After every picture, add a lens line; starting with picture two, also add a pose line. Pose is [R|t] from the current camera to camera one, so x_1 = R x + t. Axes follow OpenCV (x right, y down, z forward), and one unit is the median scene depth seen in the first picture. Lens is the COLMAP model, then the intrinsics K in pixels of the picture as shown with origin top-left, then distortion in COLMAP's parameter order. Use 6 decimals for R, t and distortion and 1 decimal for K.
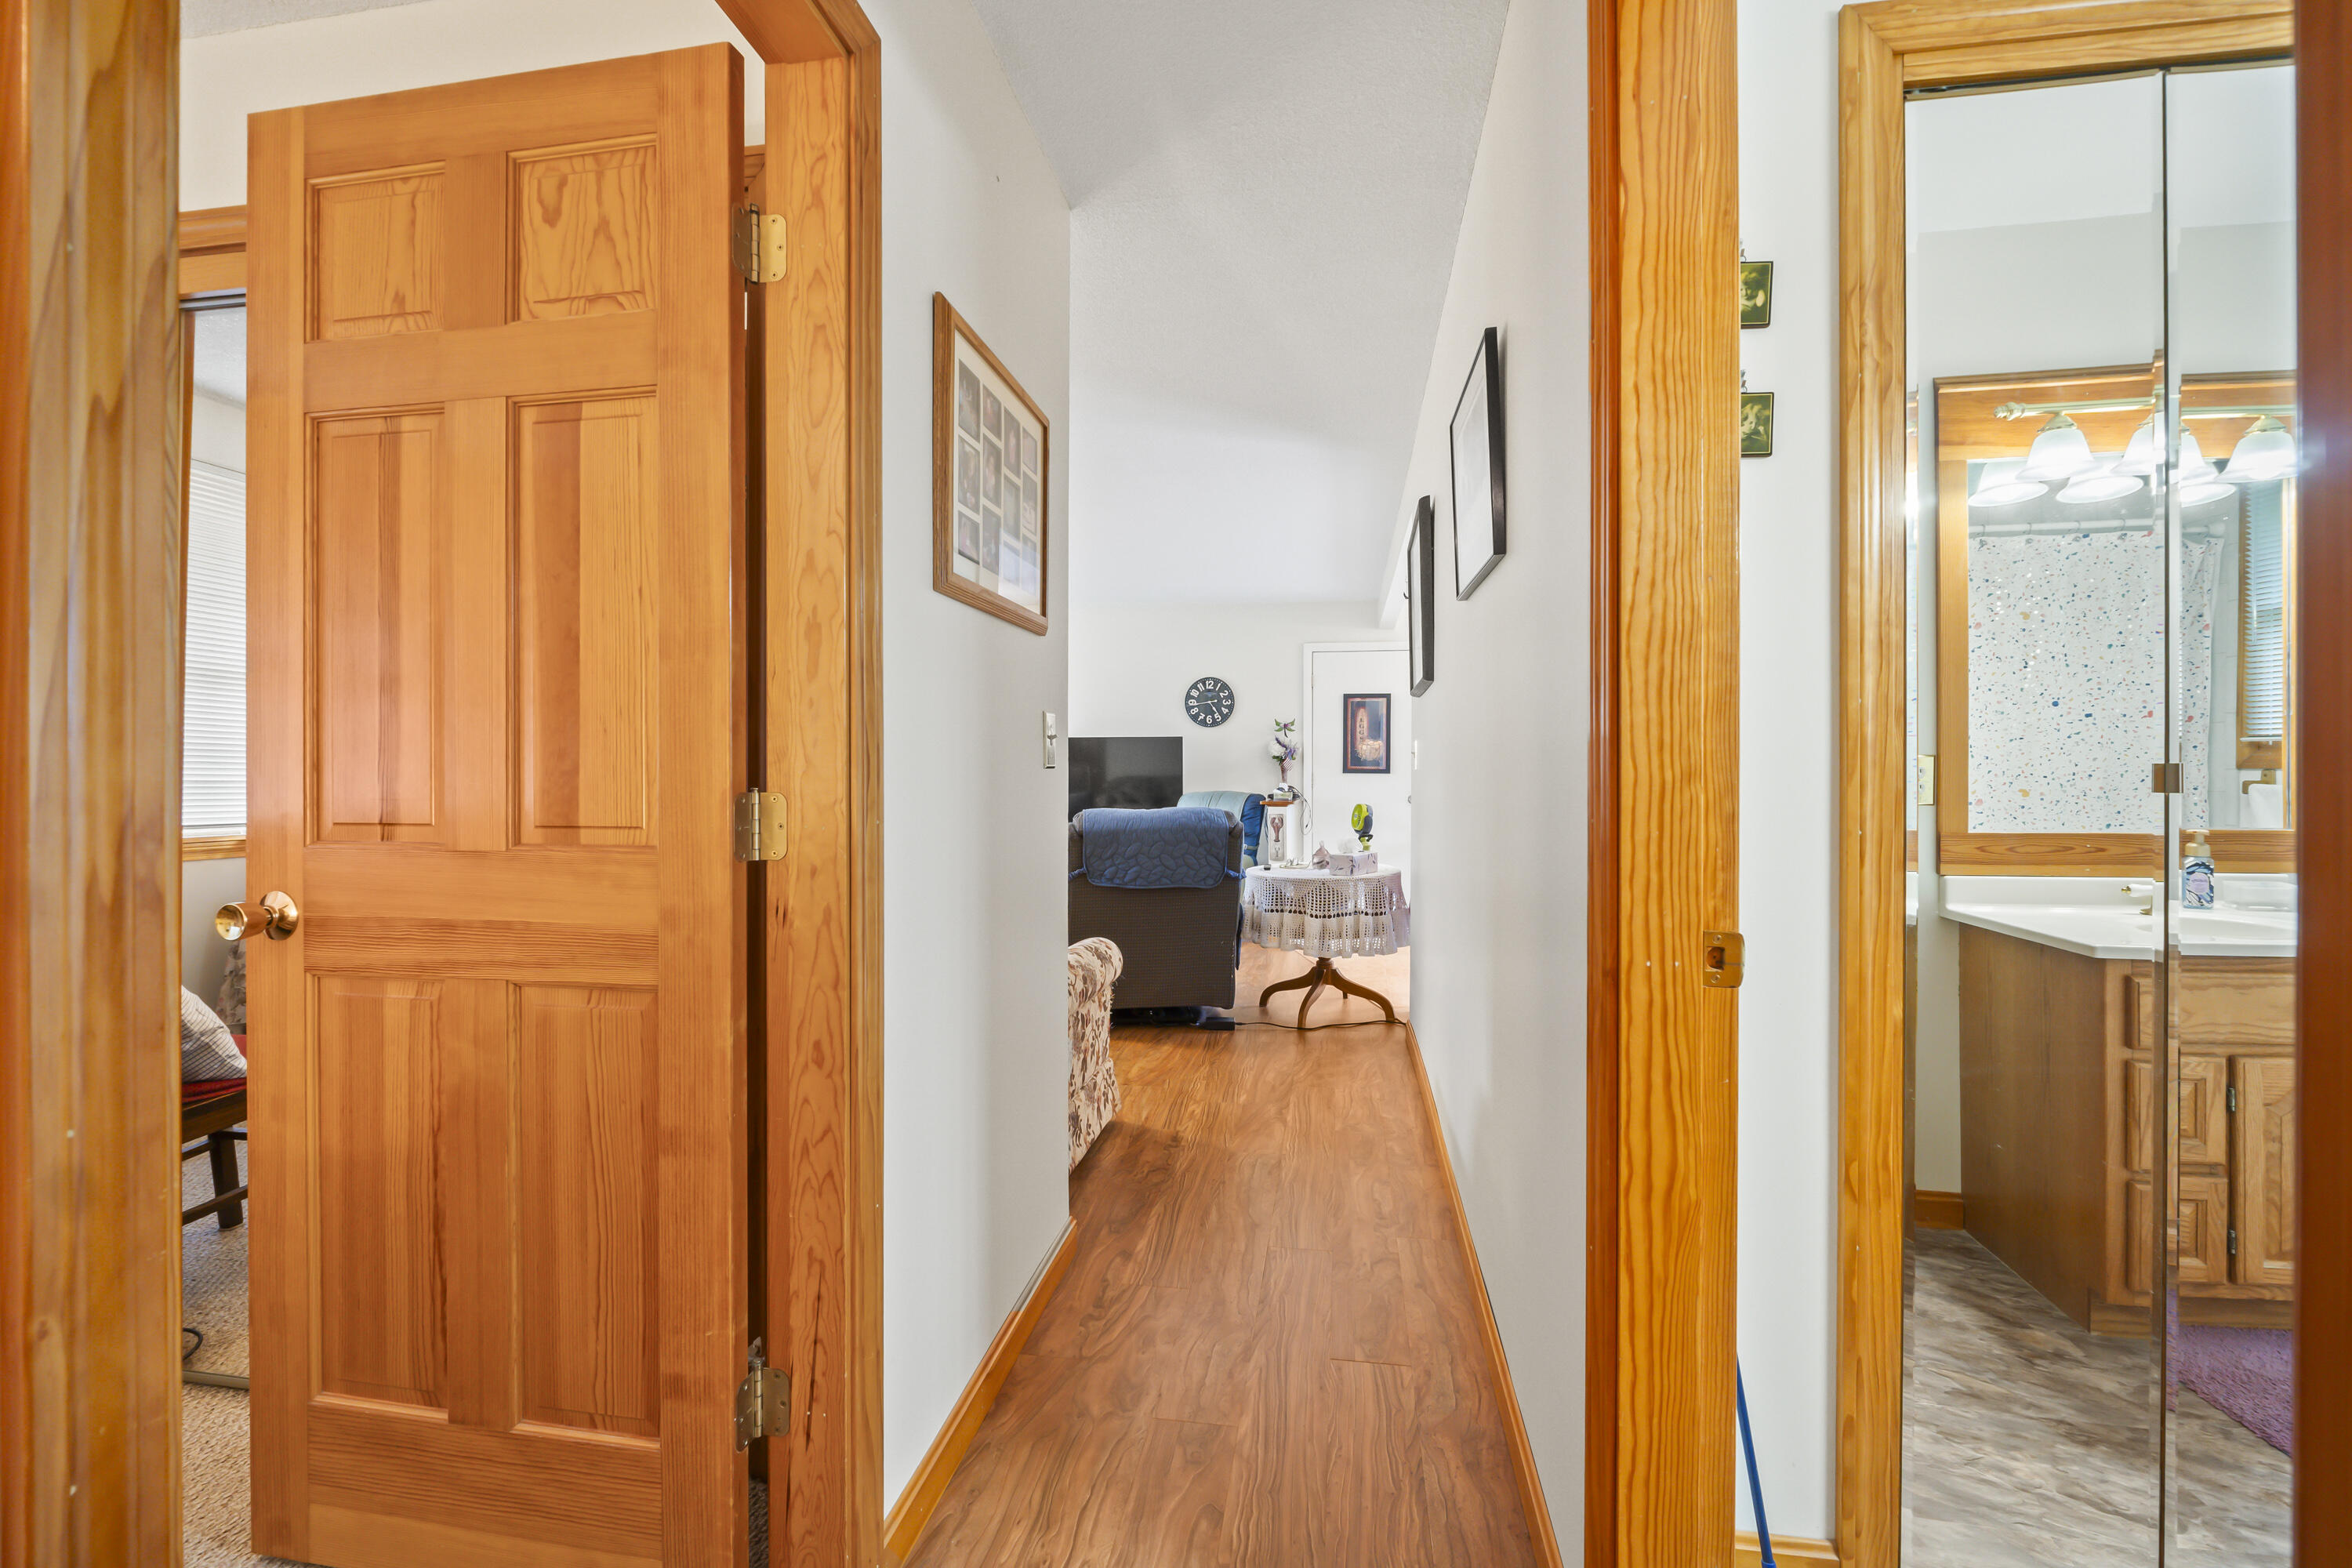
lens RADIAL K [[988.6, 0, 1177.3], [0, 988.6, 773.3], [0, 0, 1]] dist [-0.007392, -0.000676]
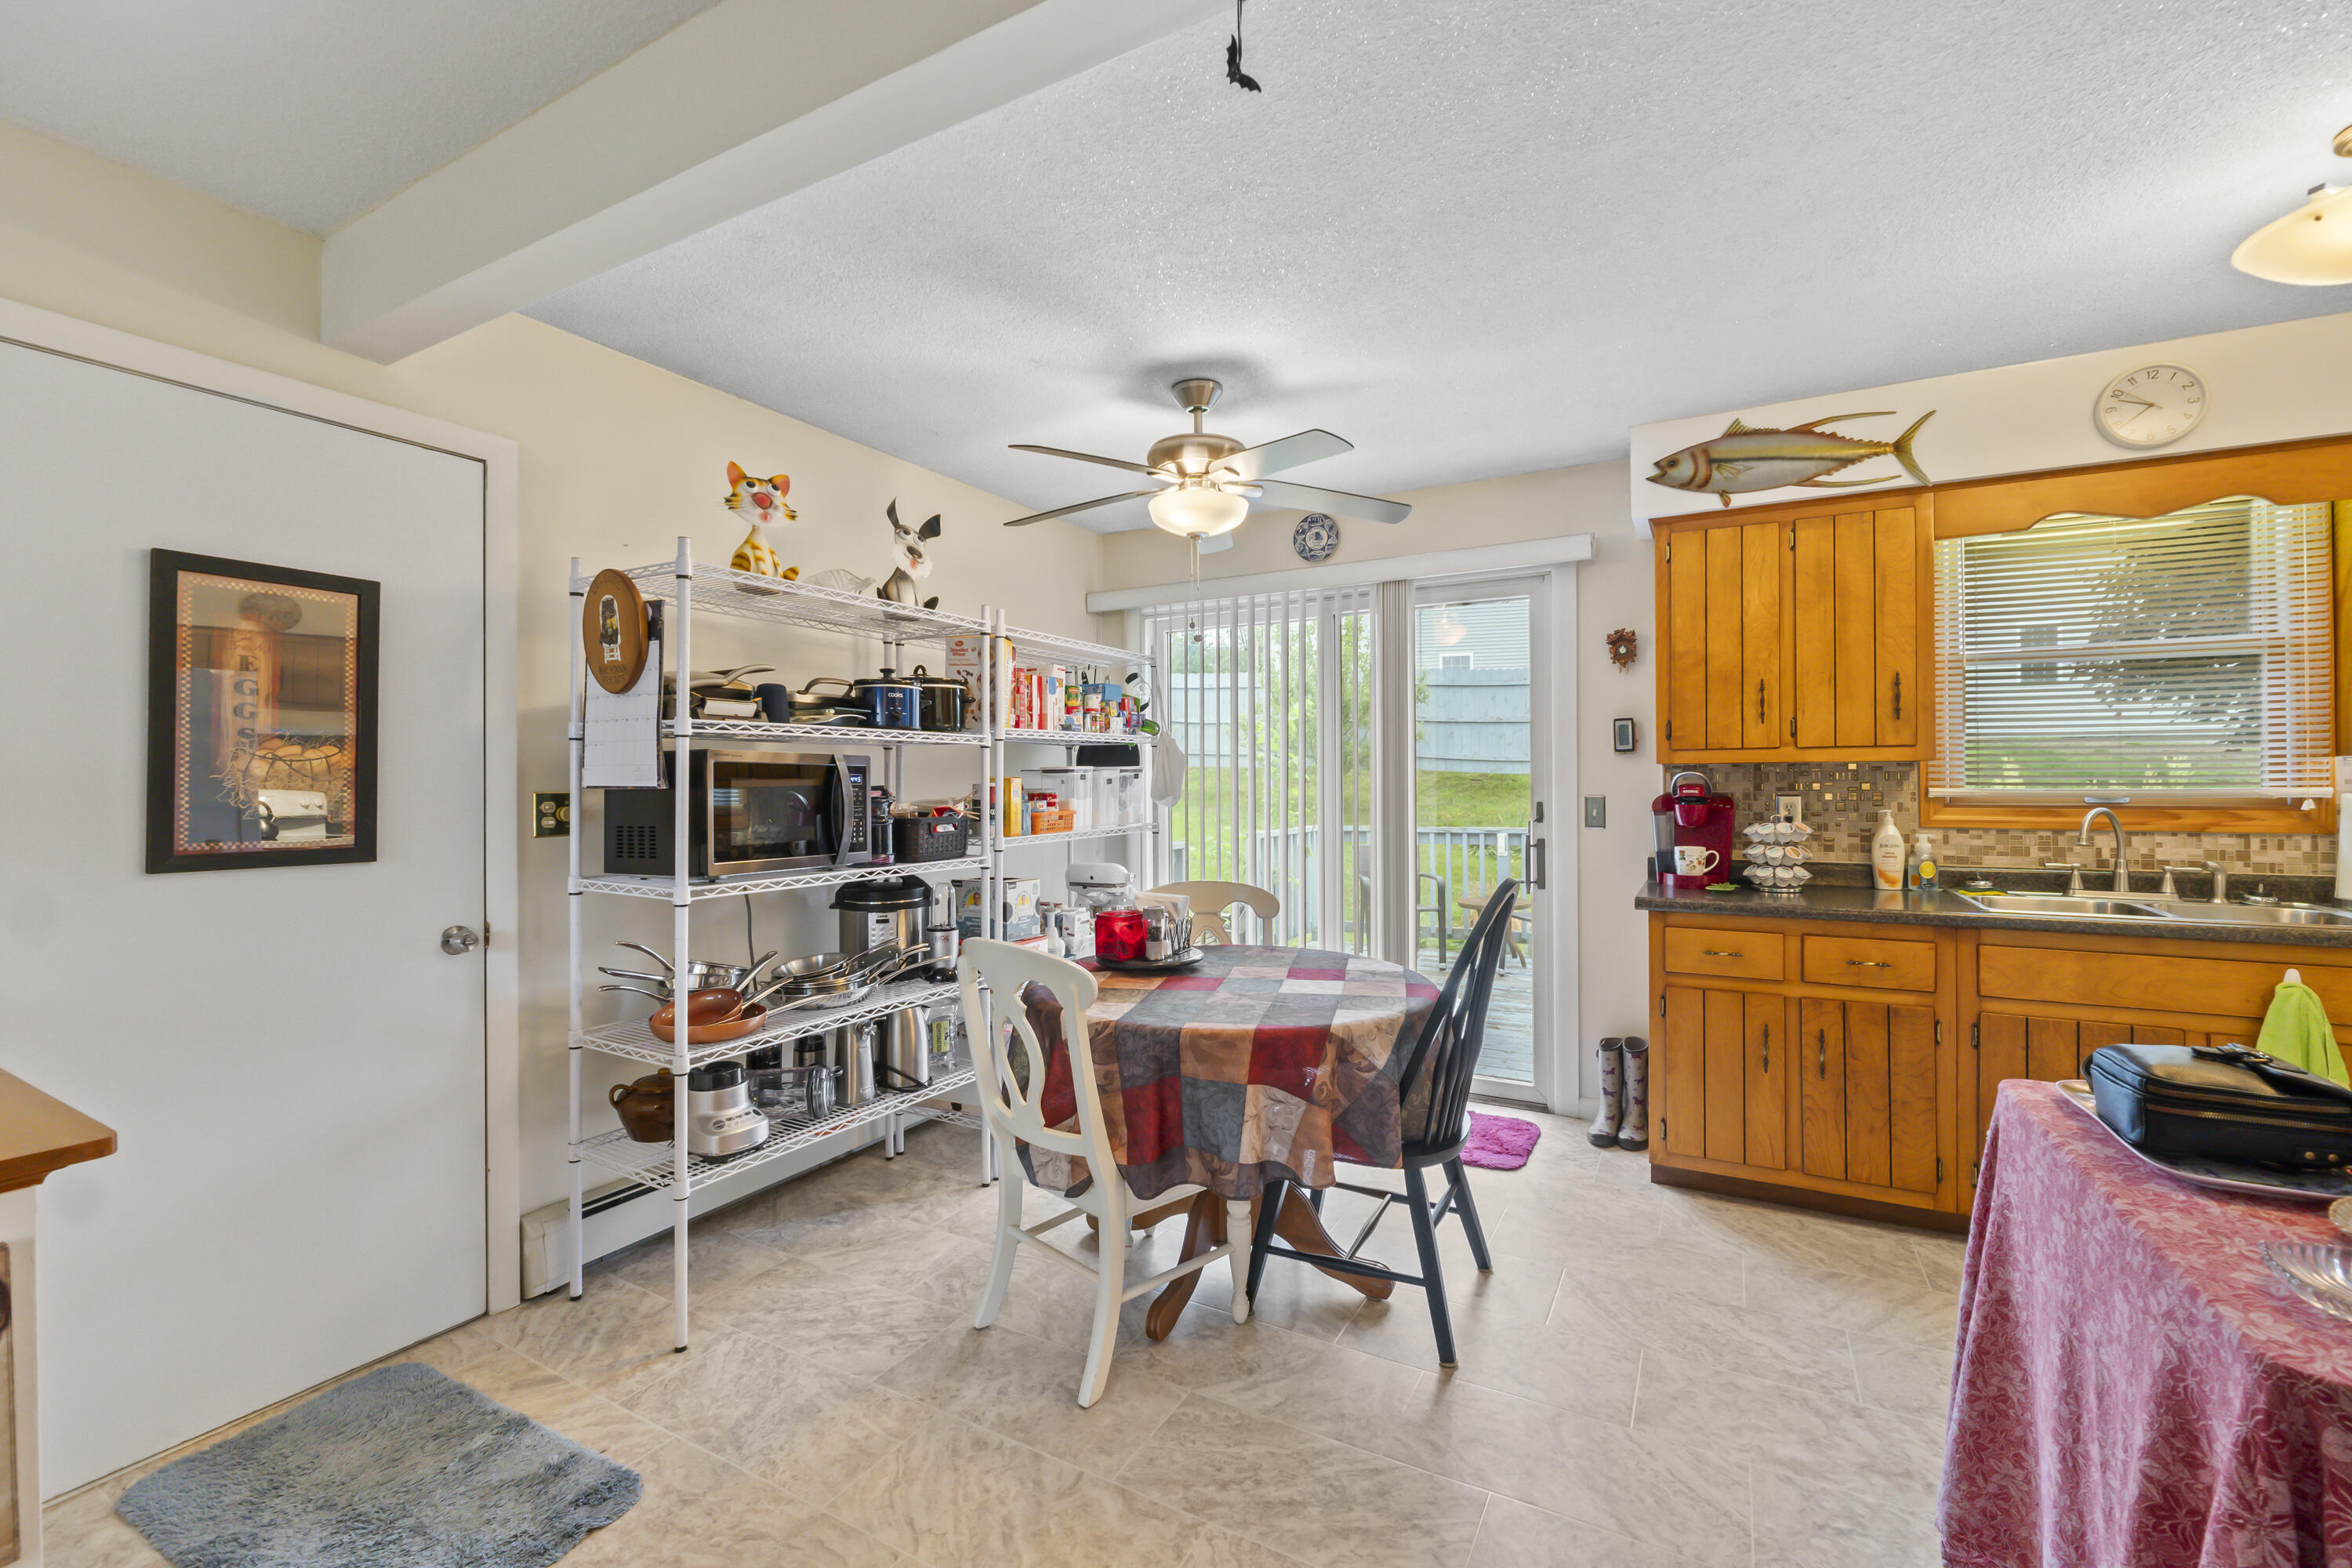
lens RADIAL K [[988.6, 0, 1178.1], [0, 988.6, 775.8], [0, 0, 1]] dist [-0.007392, -0.000676]
pose [[0.327714, 0.000733, 0.944777, 0.024945], [0.005956, 0.999978, -0.002842, -0.023396], [-0.944758, 0.006558, 0.327702, 0.723274]]
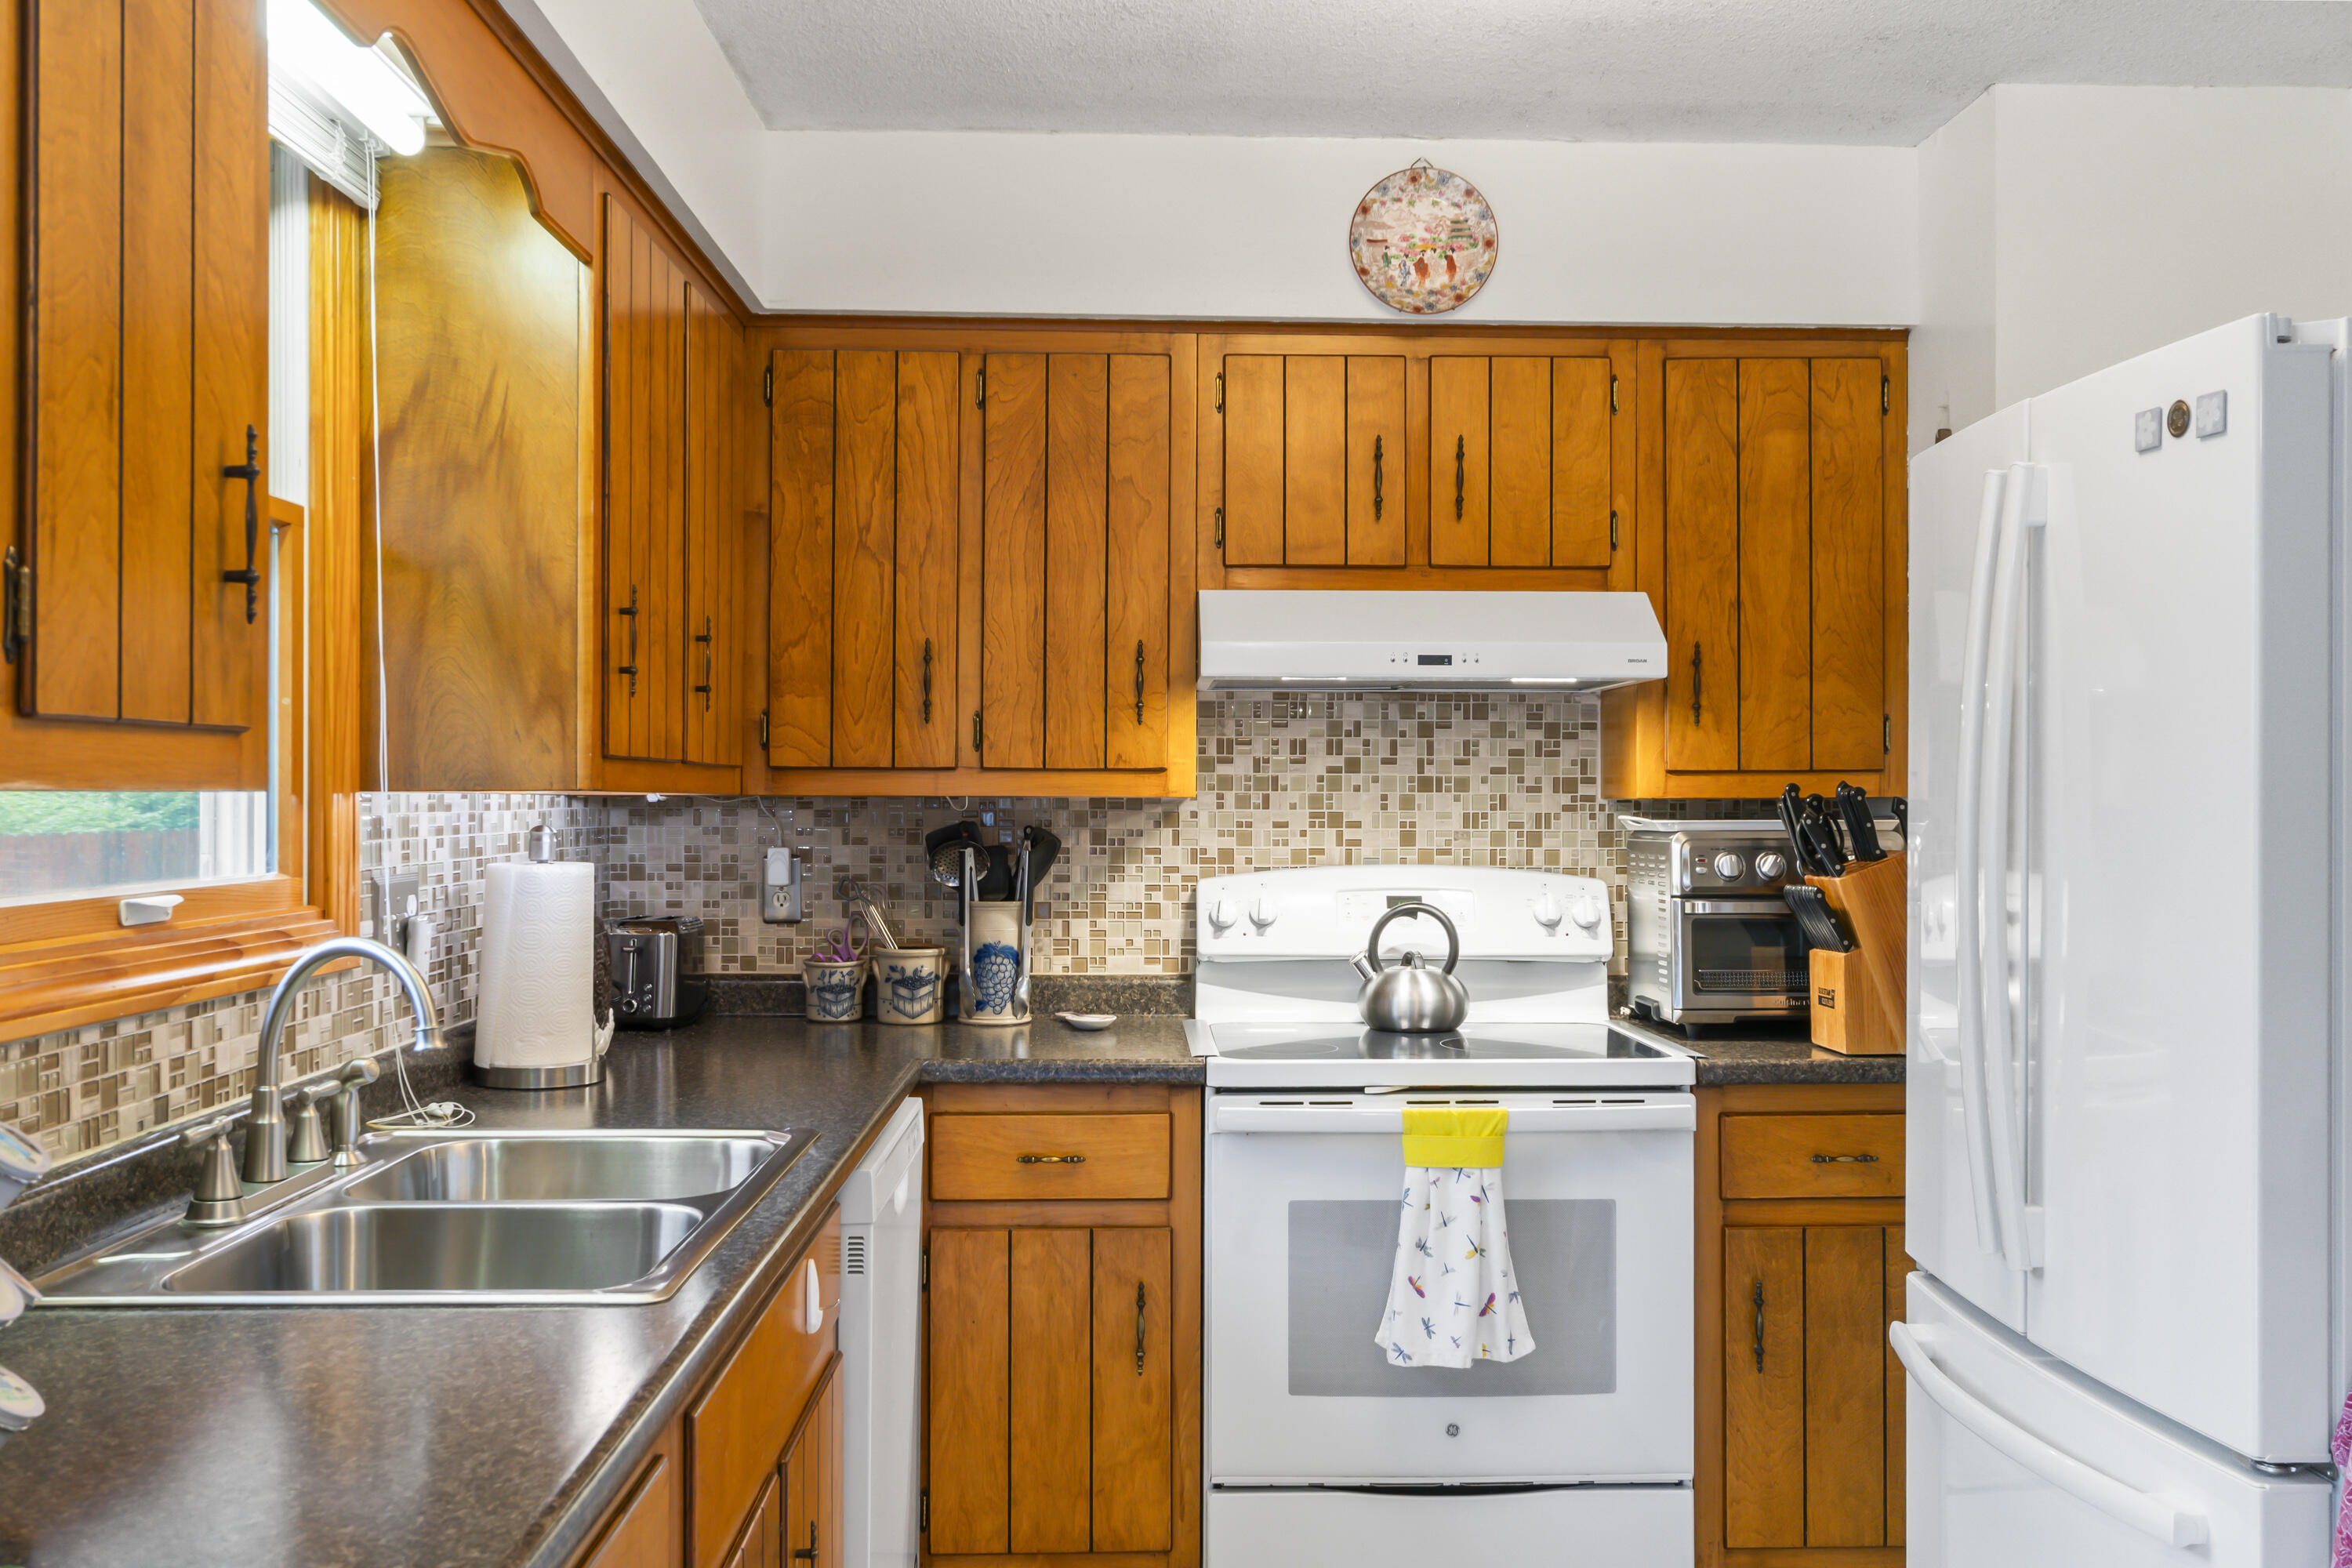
lens RADIAL K [[2008.1, 0, 1173.3], [0, 2008.1, 785.9], [0, 0, 1]] dist [0.002600, -0.003610]
pose [[-0.980481, -0.000792, -0.196613, 0.448661], [0.000349, 0.999983, -0.005770, -0.028288], [0.196614, -0.005726, -0.980464, 0.790304]]
